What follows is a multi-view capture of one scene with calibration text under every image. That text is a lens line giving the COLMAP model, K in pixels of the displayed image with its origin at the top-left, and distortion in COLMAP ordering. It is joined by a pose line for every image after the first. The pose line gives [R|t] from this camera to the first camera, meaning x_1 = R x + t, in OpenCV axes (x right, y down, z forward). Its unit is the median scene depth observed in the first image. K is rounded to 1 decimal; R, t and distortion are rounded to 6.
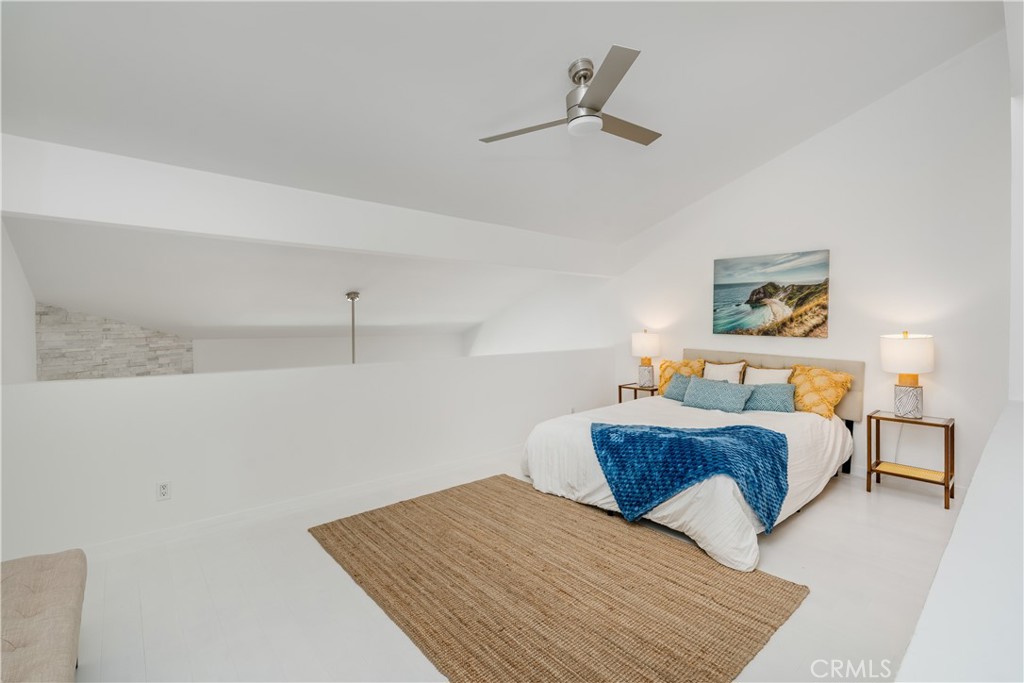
lens RADIAL K [[454.6, 0, 511.8], [0, 454.6, 320.5], [0, 0, 1]] dist [-0.000766, -0.000041]
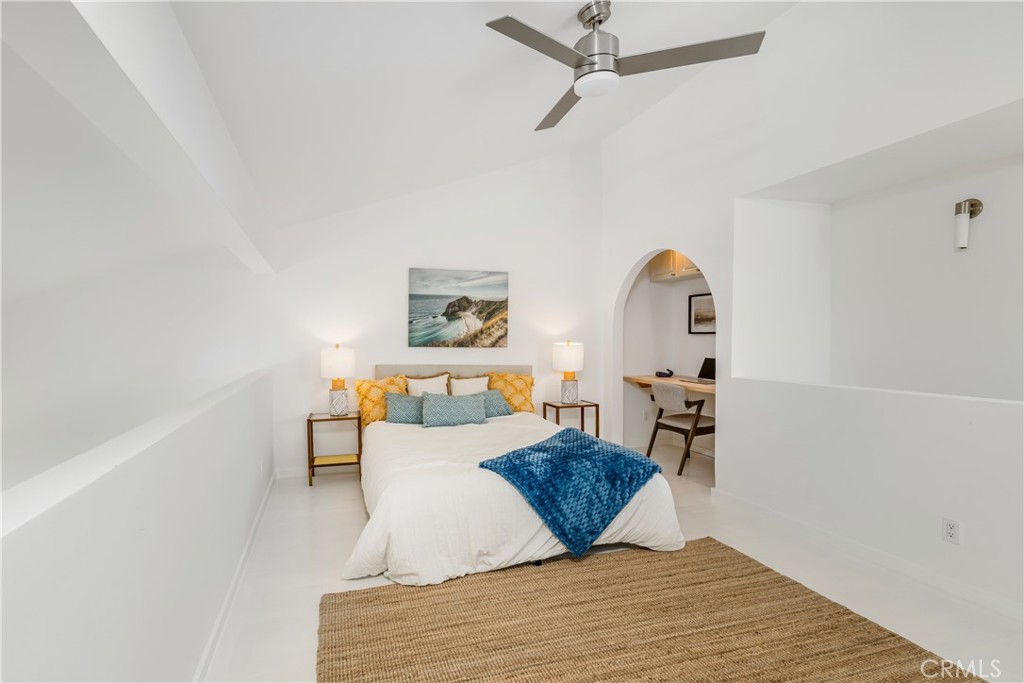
lens RADIAL K [[466.6, 0, 512.0], [0, 466.6, 341.5], [0, 0, 1]] dist [-0.000481, 0.000139]
pose [[0.440351, -0.014081, 0.897715, -0.365109], [0.003382, 0.999896, 0.014024, 0.006025], [-0.897819, -0.003139, 0.440353, 0.434312]]
